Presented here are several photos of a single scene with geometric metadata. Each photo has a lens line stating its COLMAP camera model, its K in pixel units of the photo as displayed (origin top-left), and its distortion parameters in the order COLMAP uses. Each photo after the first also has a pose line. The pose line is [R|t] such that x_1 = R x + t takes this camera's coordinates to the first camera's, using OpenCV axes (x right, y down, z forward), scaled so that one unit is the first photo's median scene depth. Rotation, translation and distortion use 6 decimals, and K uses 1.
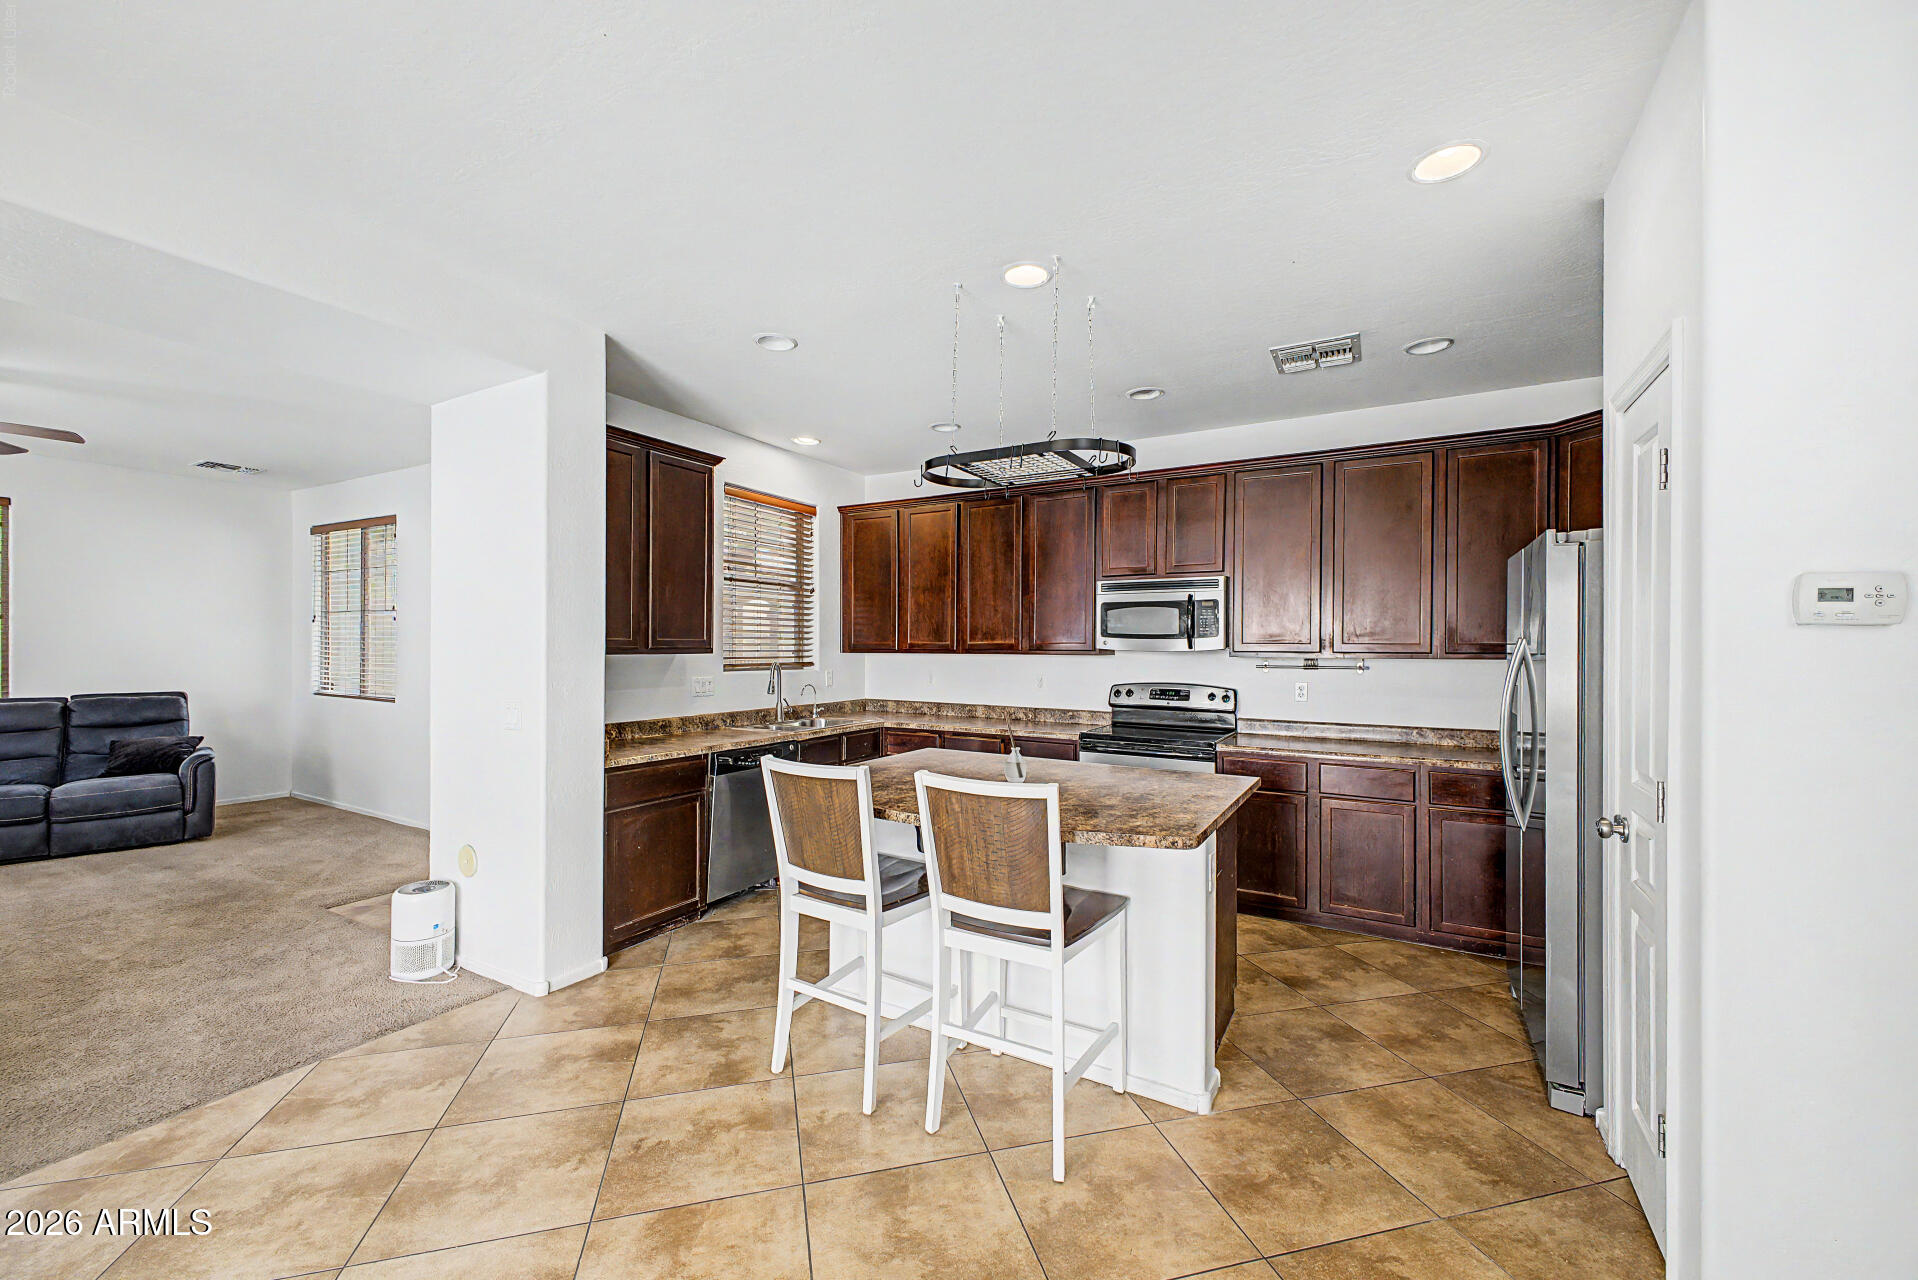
lens RADIAL K [[756.9, 0, 959.0], [0, 756.9, 640.0], [0, 0, 1]] dist [0.014192, -0.000214]
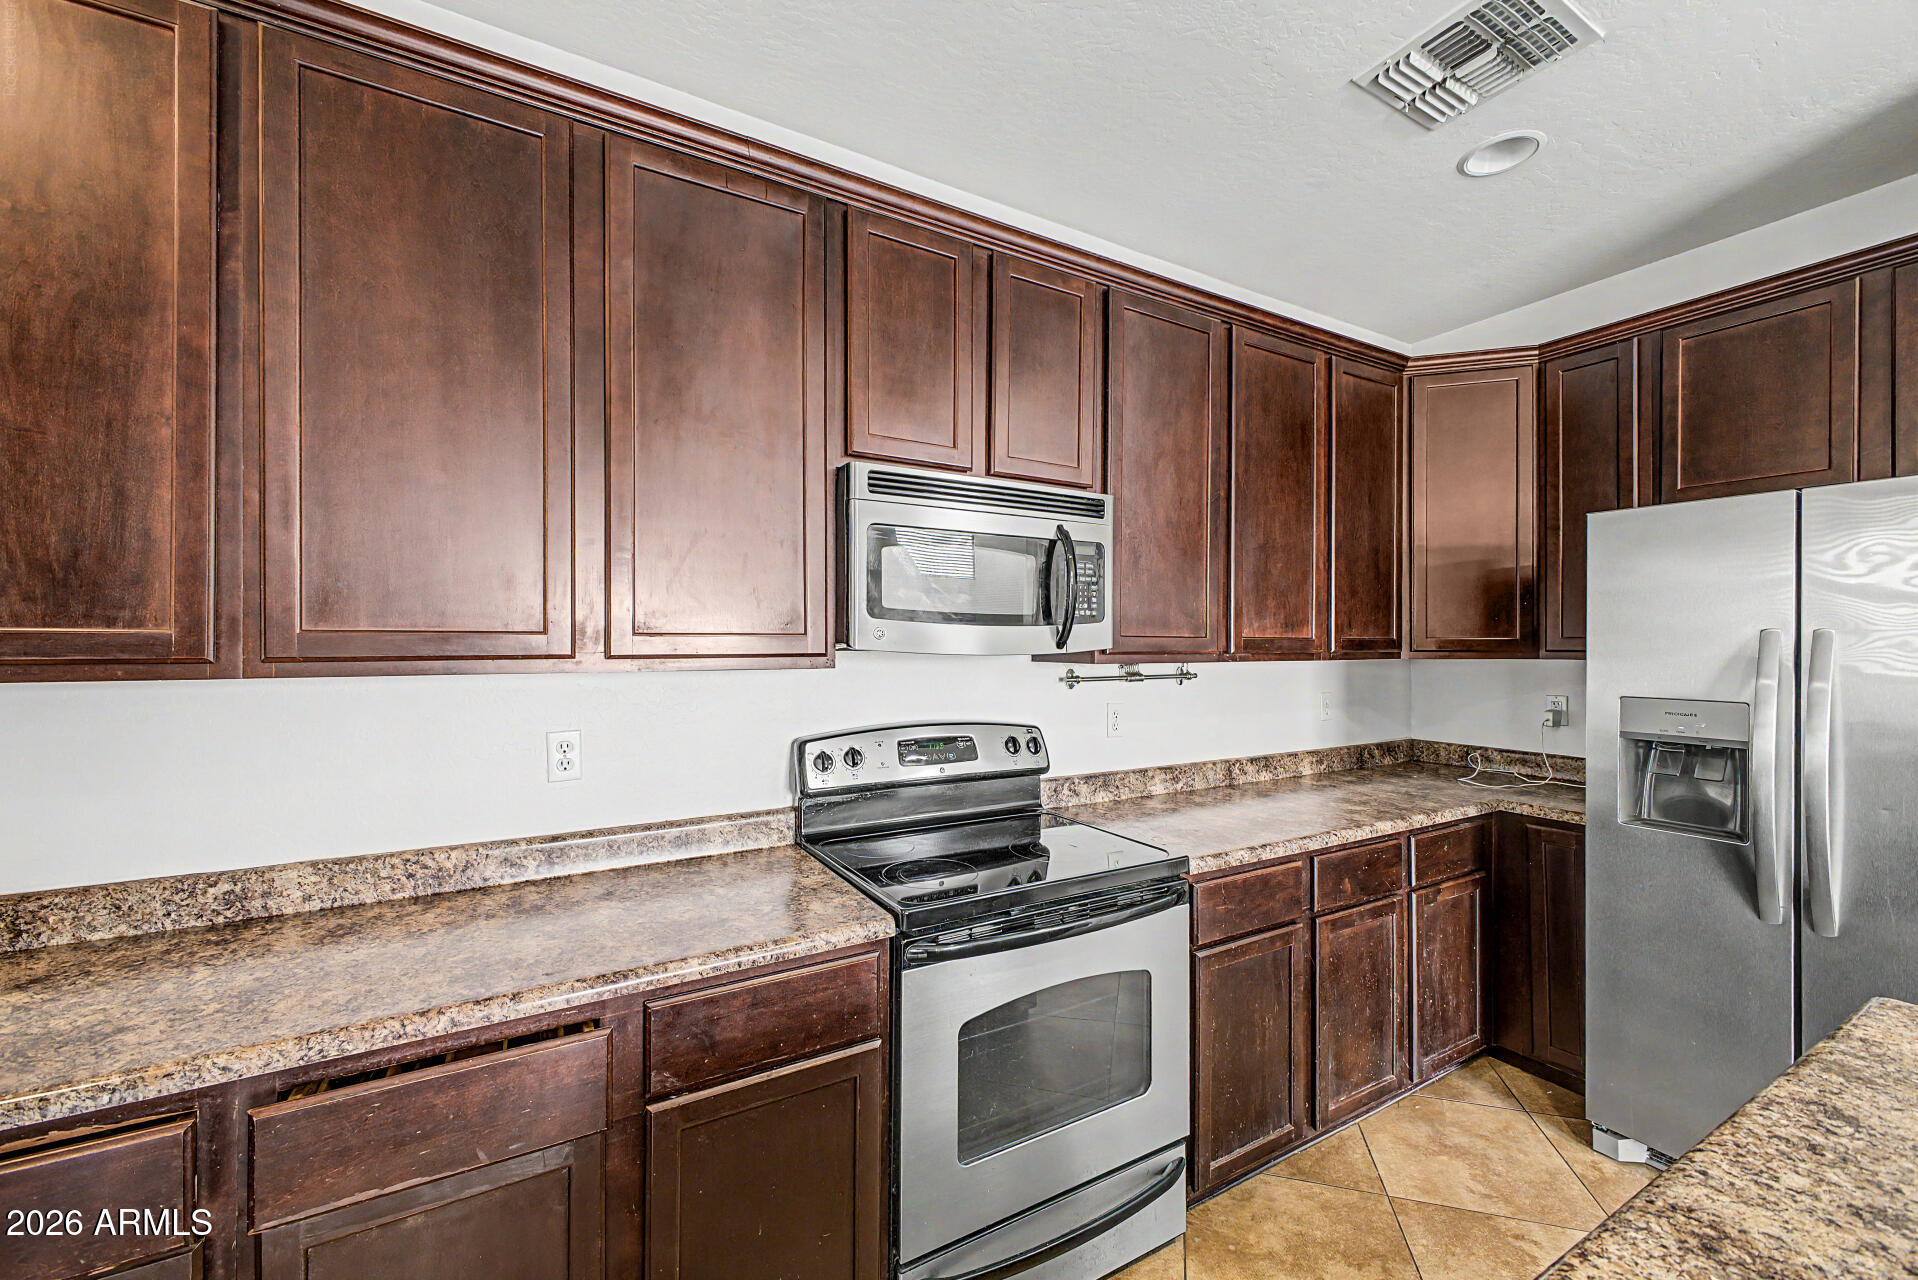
lens RADIAL K [[756.9, 0, 959.0], [0, 756.9, 640.0], [0, 0, 1]] dist [0.014192, -0.000214]
pose [[0.506368, 0.000616, 0.862317, -0.109807], [-0.005948, 0.999978, 0.002779, 0.005827], [-0.862297, -0.006536, 0.506361, 0.818132]]
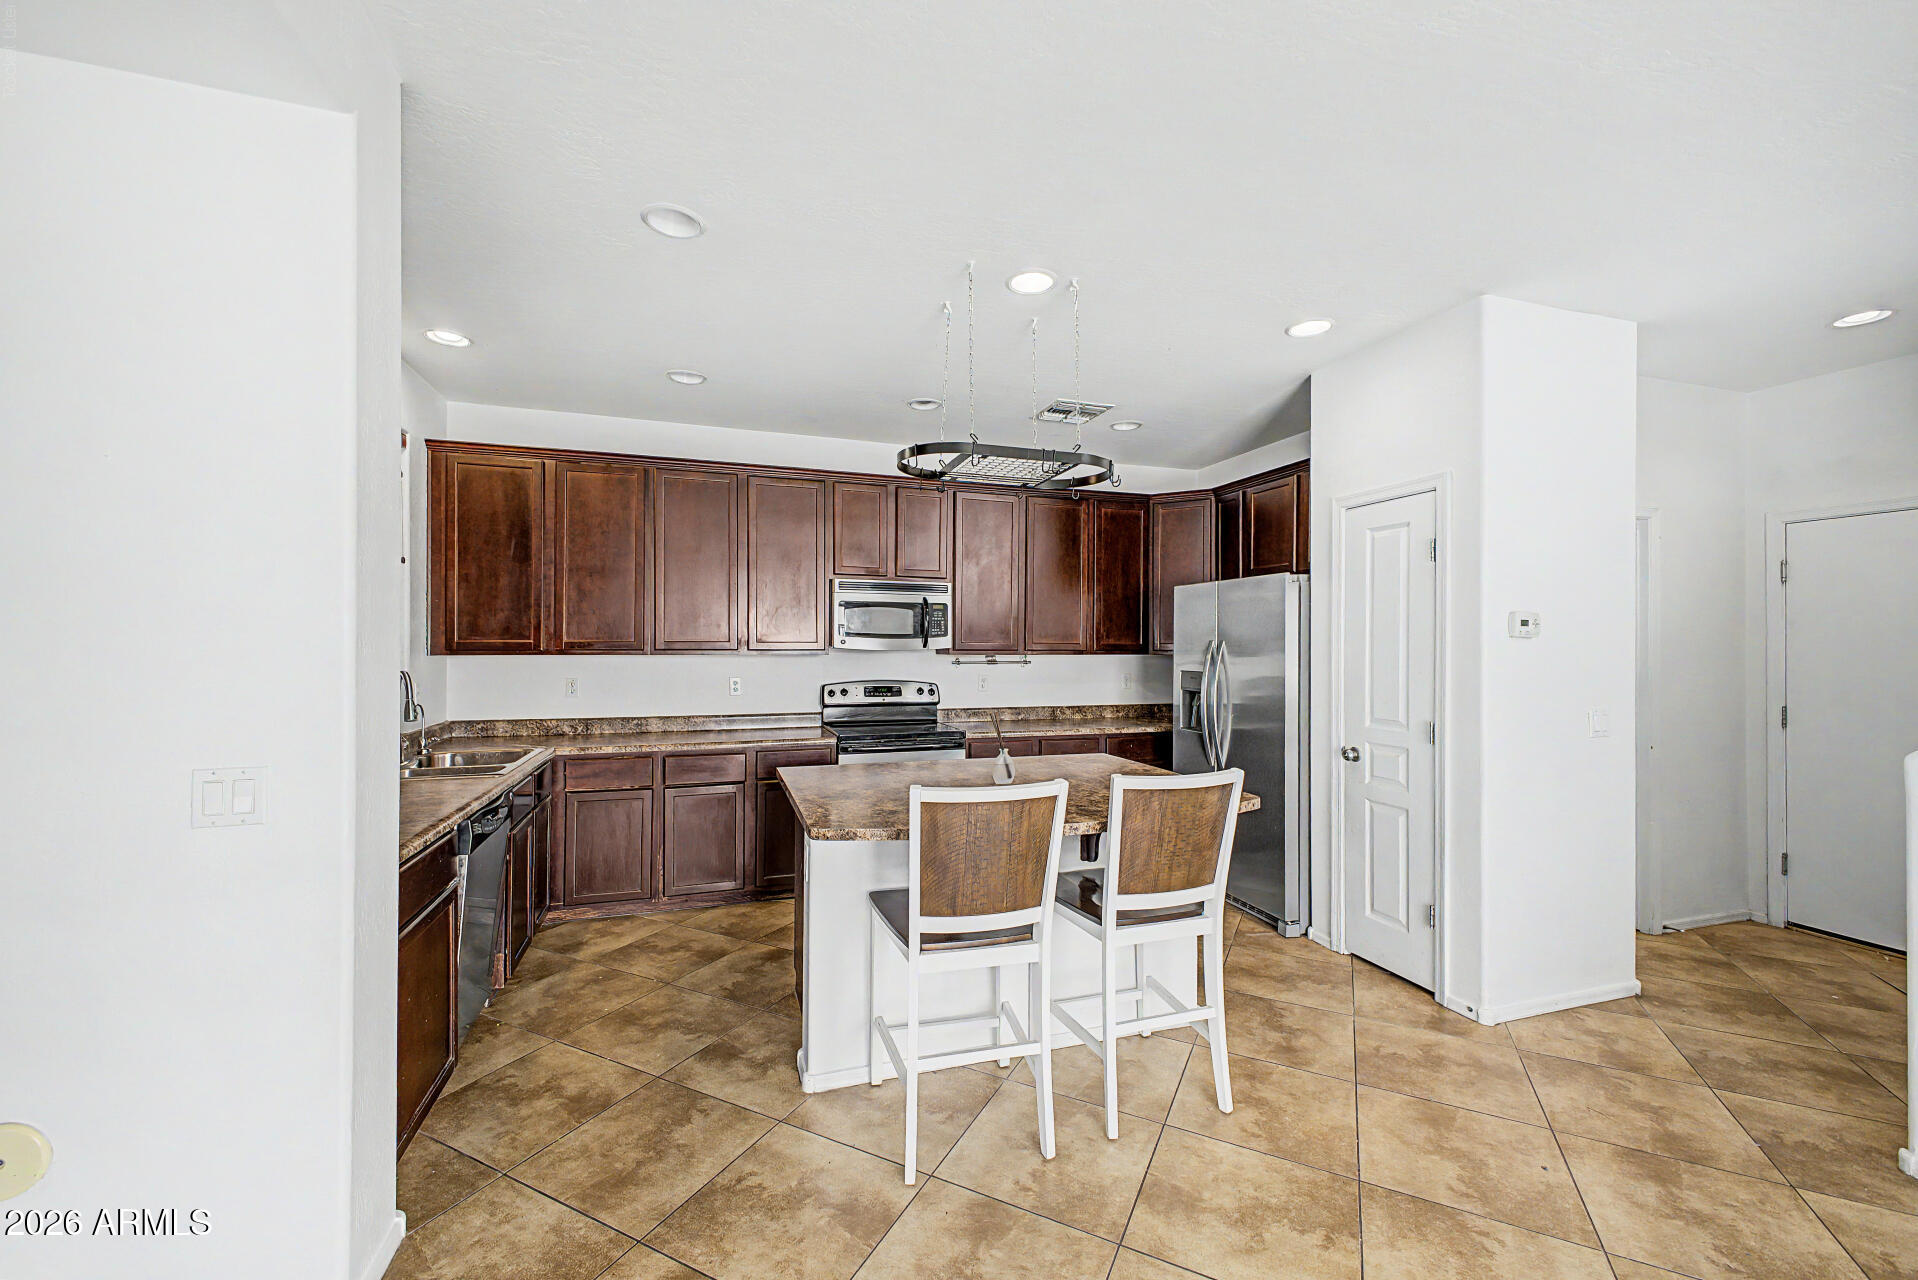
lens RADIAL K [[741.1, 0, 958.0], [0, 741.1, 642.2], [0, 0, 1]] dist [-0.000057, -0.000327]
pose [[0.668749, 0.001903, 0.743485, -0.443973], [-0.007244, 0.999966, 0.003956, -0.000935], [-0.743453, -0.008031, 0.668740, 0.256061]]
